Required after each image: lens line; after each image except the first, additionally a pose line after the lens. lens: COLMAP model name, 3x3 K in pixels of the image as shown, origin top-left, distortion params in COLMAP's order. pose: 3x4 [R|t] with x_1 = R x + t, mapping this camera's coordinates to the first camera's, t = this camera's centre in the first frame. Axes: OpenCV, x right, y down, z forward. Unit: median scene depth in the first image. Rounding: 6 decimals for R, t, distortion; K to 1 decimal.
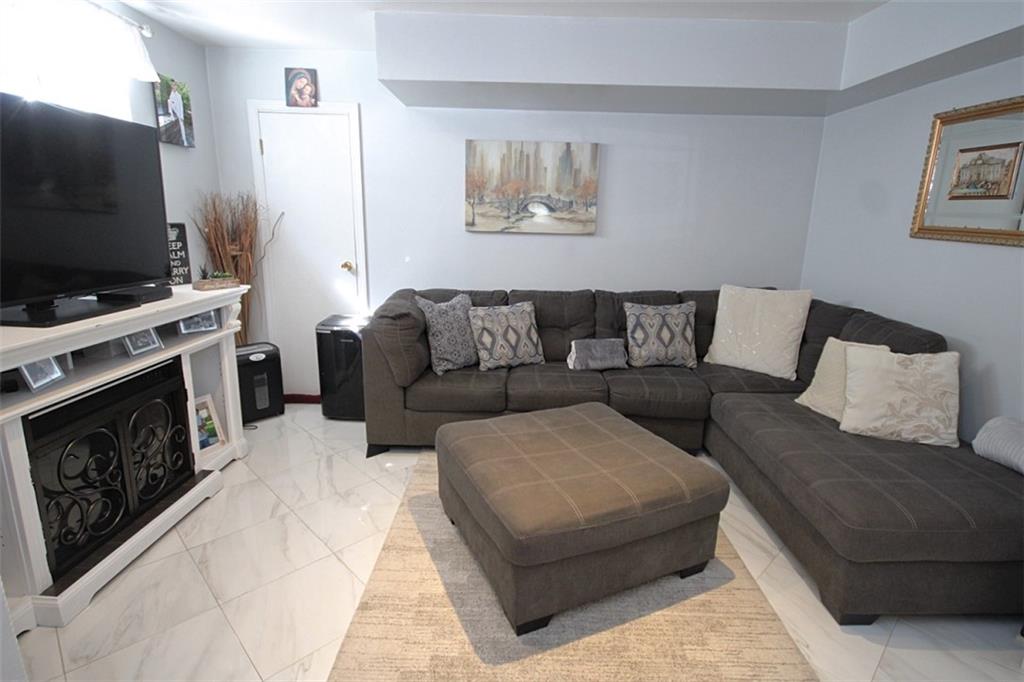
lens RADIAL K [[493.4, 0, 512.0], [0, 493.4, 341.0], [0, 0, 1]] dist [-0.019941, 0.000767]
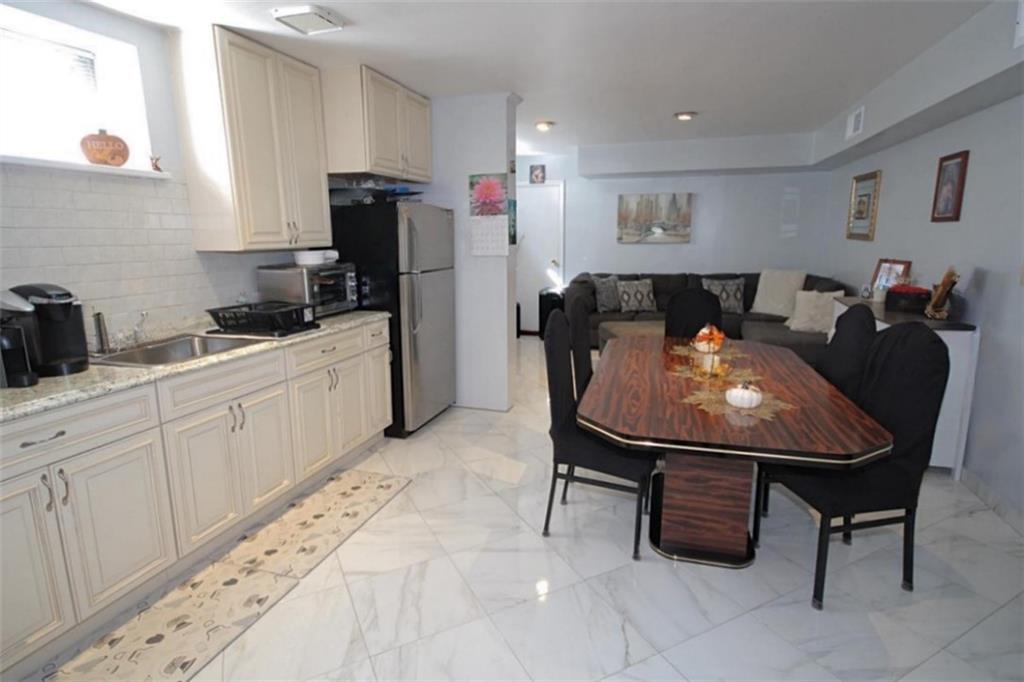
lens RADIAL K [[493.4, 0, 512.0], [0, 493.4, 341.0], [0, 0, 1]] dist [-0.019941, 0.000767]
pose [[0.951777, 0.034513, -0.304842, 0.116853], [-0.043895, 0.998749, -0.023972, 0.226762], [0.303633, 0.036197, 0.952101, -0.945975]]
